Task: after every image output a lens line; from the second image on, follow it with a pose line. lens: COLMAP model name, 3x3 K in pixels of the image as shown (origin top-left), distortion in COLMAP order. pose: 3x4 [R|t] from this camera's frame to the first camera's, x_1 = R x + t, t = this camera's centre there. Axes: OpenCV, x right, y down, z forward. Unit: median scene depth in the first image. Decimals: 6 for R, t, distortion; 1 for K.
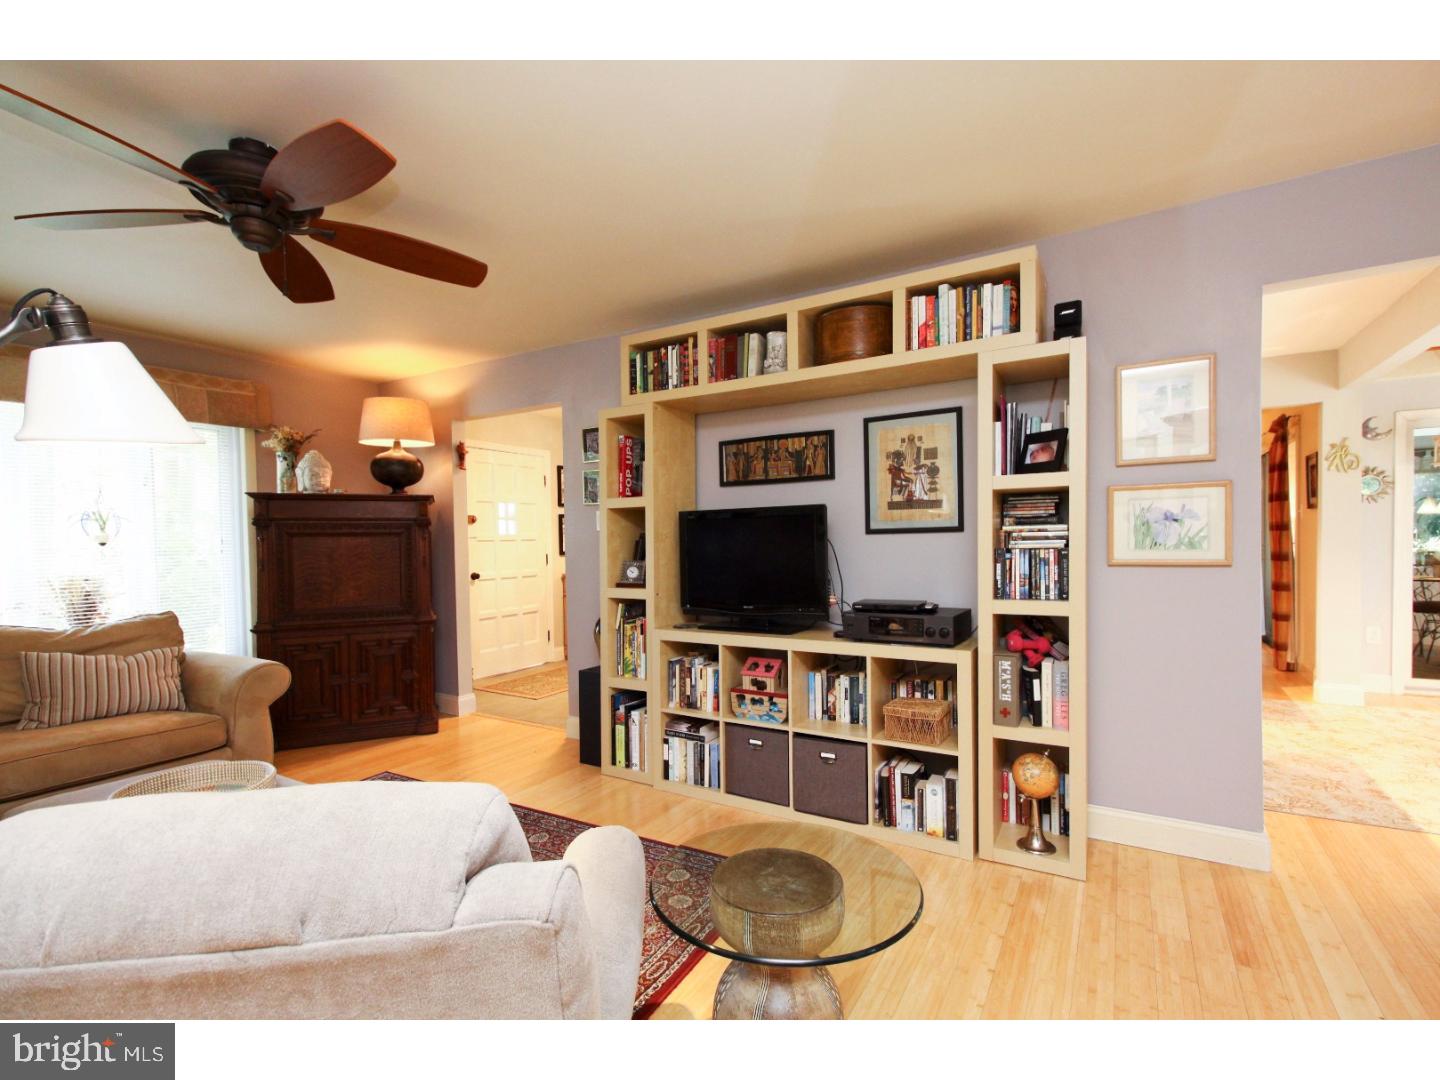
lens RADIAL K [[660.8, 0, 709.1], [0, 660.8, 545.5], [0, 0, 1]] dist [-0.001247, -0.001001]
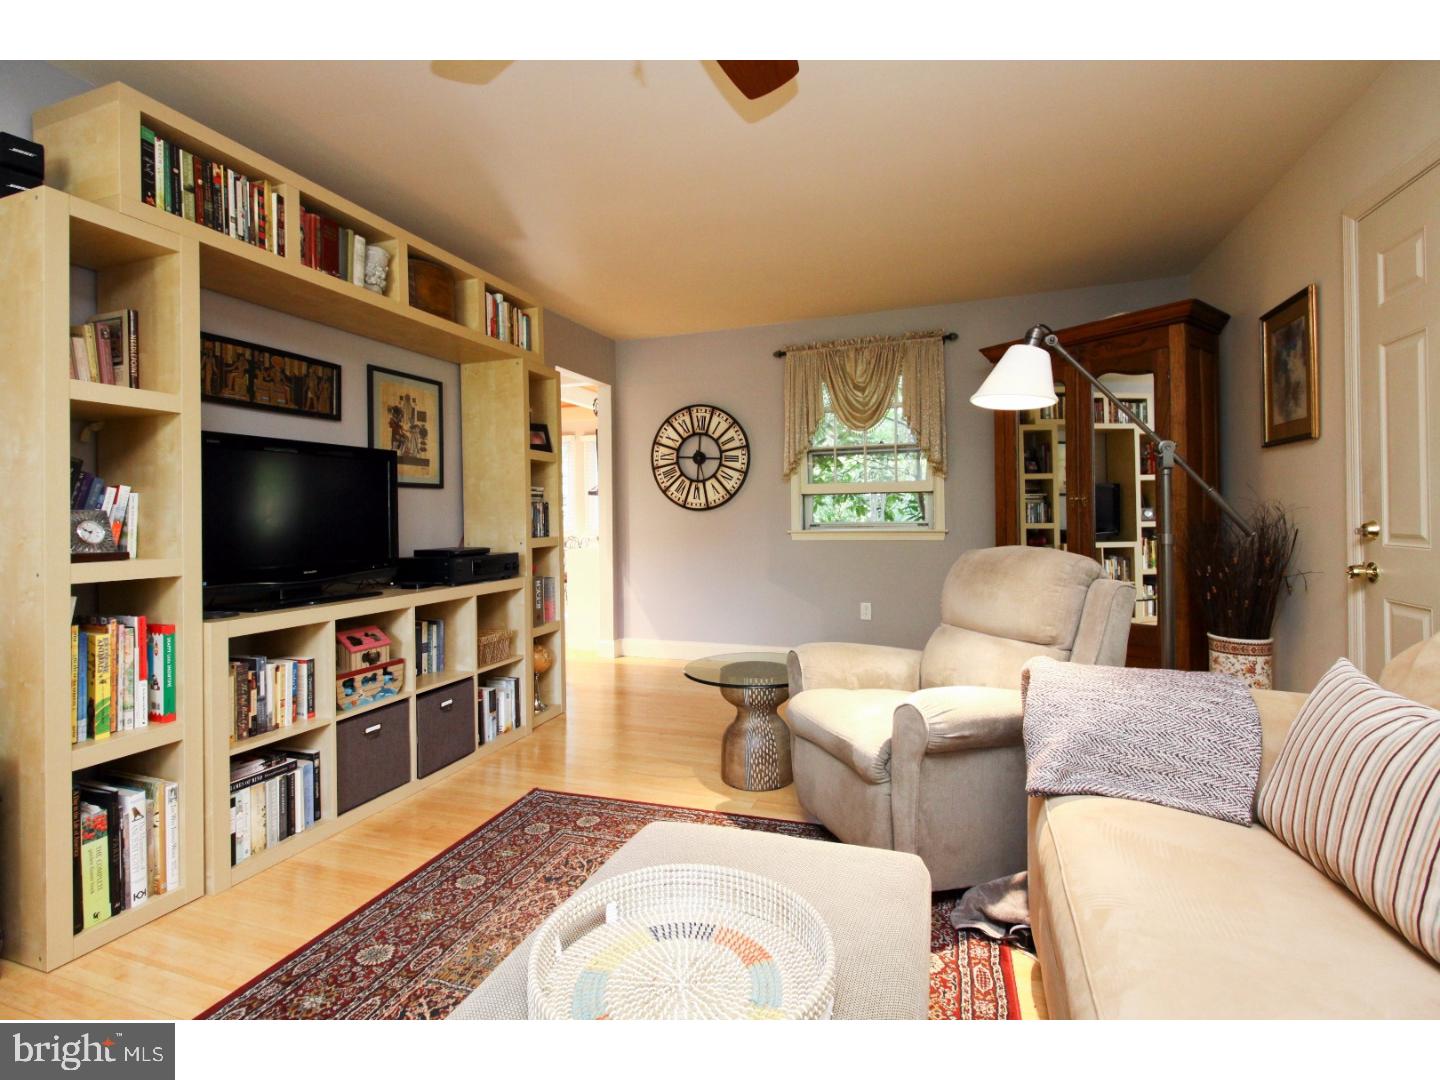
lens RADIAL K [[670.0, 0, 721.7], [0, 670.0, 503.6], [0, 0, 1]] dist [-0.000674, -0.021097]
pose [[-0.224823, 0.039514, 0.973598, -0.820658], [0.023293, 0.999110, -0.035171, 0.054434], [-0.974121, 0.014770, -0.225543, 0.733758]]
